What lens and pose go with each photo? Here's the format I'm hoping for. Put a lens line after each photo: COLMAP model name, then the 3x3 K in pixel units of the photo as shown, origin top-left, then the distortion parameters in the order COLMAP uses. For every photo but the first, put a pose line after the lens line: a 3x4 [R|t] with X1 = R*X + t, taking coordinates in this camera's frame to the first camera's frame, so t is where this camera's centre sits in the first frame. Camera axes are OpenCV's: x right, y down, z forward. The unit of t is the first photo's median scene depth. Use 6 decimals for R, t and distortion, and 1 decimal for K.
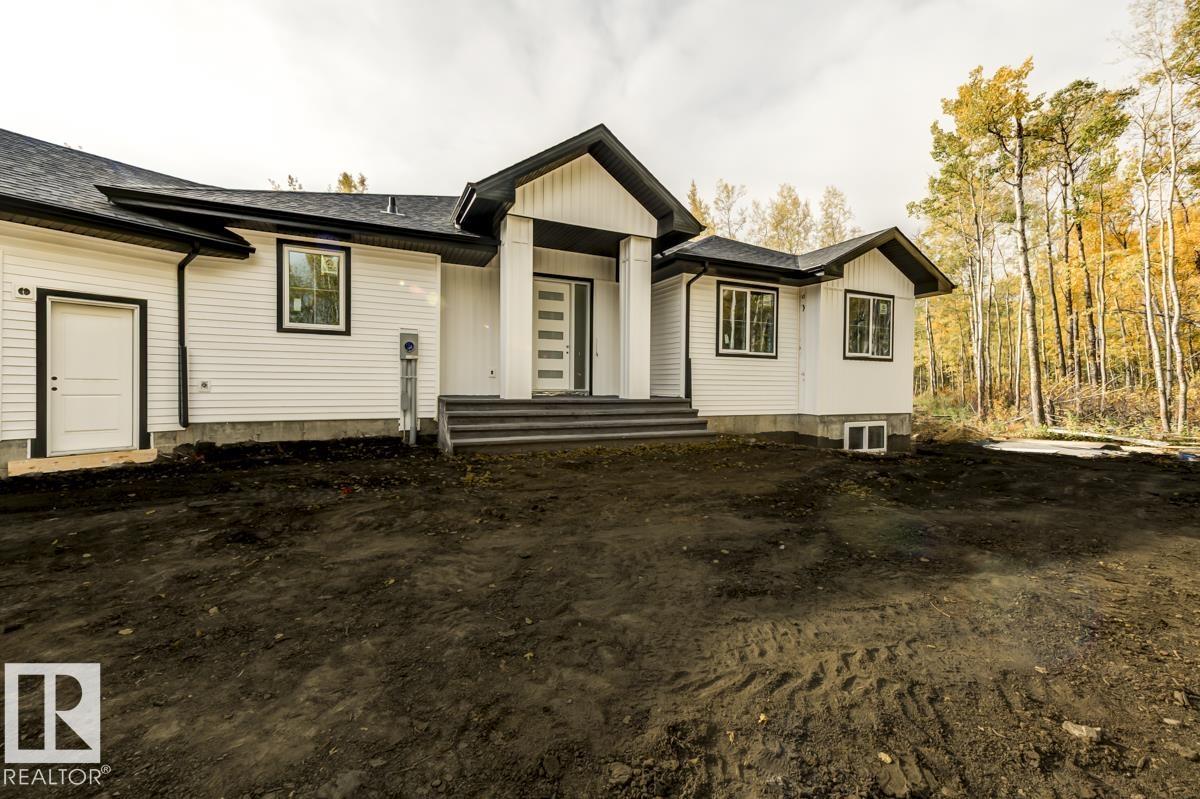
lens RADIAL K [[479.7, 0, 609.5], [0, 479.7, 391.7], [0, 0, 1]] dist [0.003304, 0.000316]
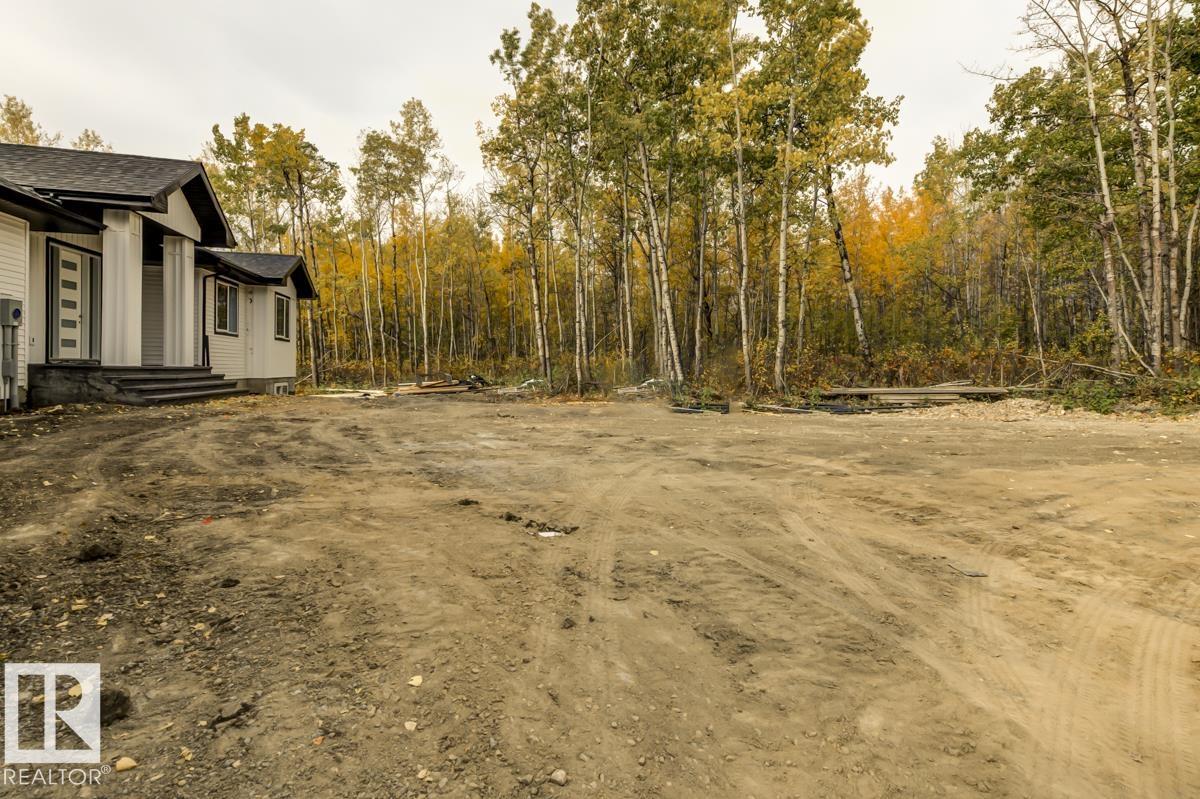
lens RADIAL K [[539.9, 0, 594.9], [0, 539.9, 365.9], [0, 0, 1]] dist [0.003105, 0.000270]
pose [[0.192195, -0.004638, 0.981346, -1.046170], [0.003119, 0.999987, 0.004115, 0.010194], [-0.981352, 0.002270, 0.192207, -0.302248]]
